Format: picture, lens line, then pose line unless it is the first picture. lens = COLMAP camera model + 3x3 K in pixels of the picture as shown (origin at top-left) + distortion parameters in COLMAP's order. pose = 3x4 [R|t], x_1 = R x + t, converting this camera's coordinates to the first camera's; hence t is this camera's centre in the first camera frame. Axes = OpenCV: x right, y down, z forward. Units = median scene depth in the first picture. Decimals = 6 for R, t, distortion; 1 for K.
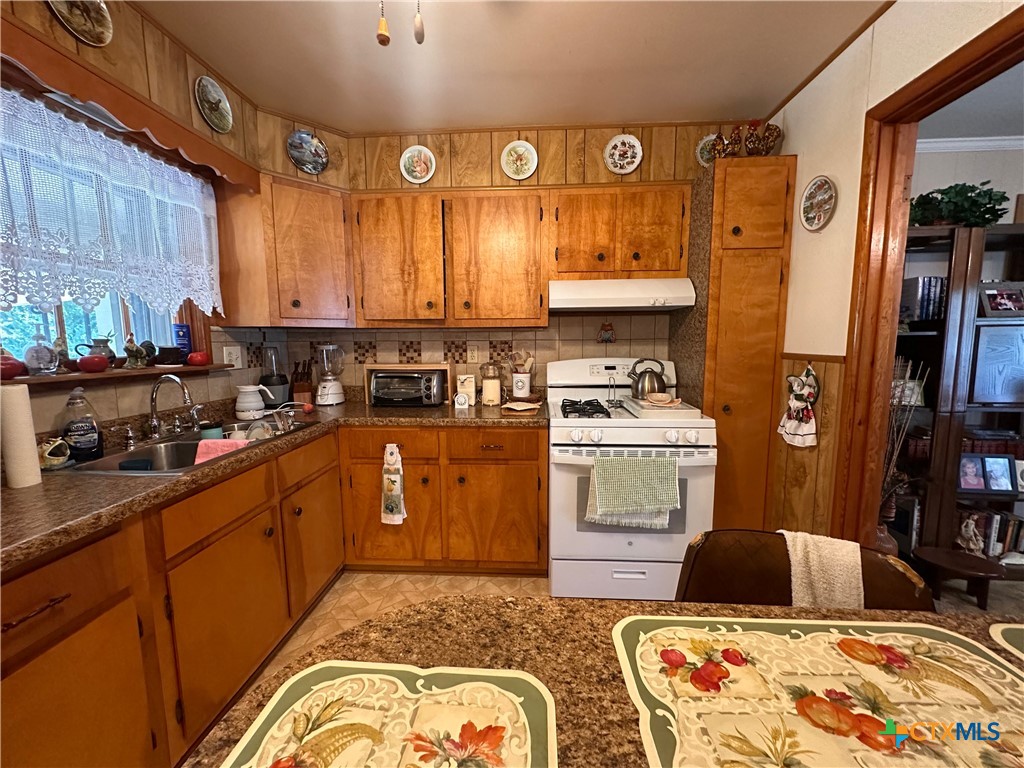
lens RADIAL K [[407.6, 0, 512.7], [0, 407.6, 385.6], [0, 0, 1]] dist [-0.001371, 0.000108]
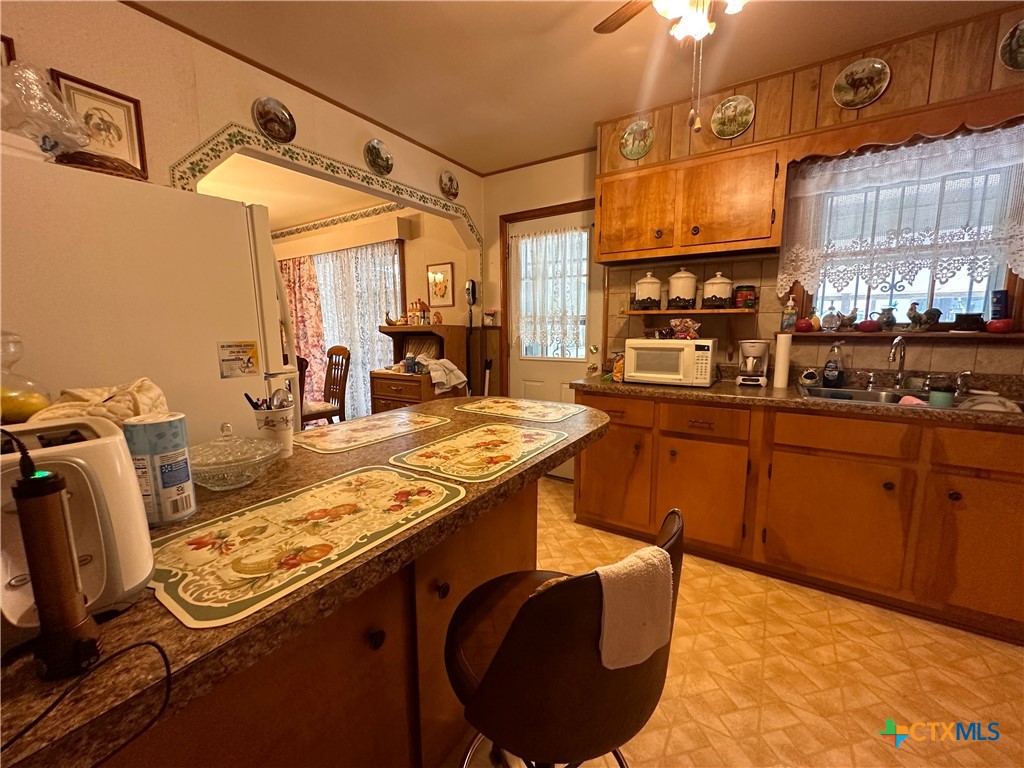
lens RADIAL K [[407.6, 0, 515.9], [0, 407.6, 386.9], [0, 0, 1]] dist [-0.001371, 0.000108]
pose [[-0.488616, 0.137291, -0.861629, 0.624316], [-0.085973, 0.975160, 0.204135, -0.024080], [0.868253, 0.173821, -0.464676, 0.482171]]
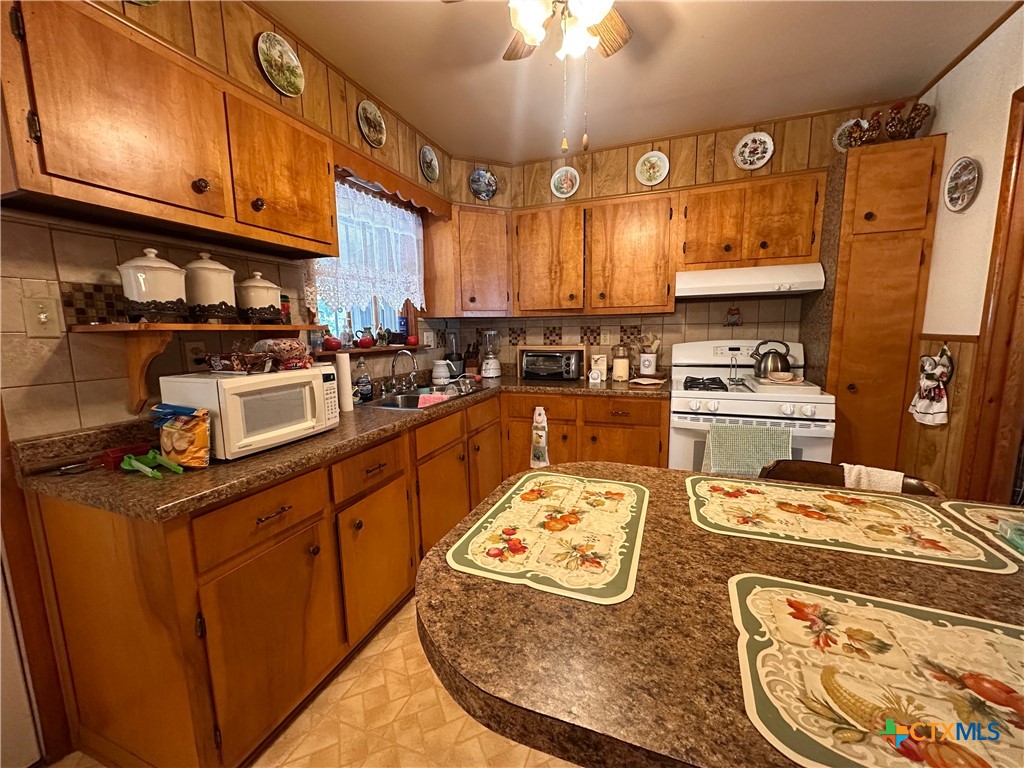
lens RADIAL K [[407.6, 0, 512.4], [0, 407.6, 385.3], [0, 0, 1]] dist [-0.001371, 0.000108]
pose [[0.952133, 0.031651, -0.304041, 0.010955], [-0.021770, 0.999121, 0.035836, 0.033637], [0.304908, -0.027502, 0.951985, -0.272557]]
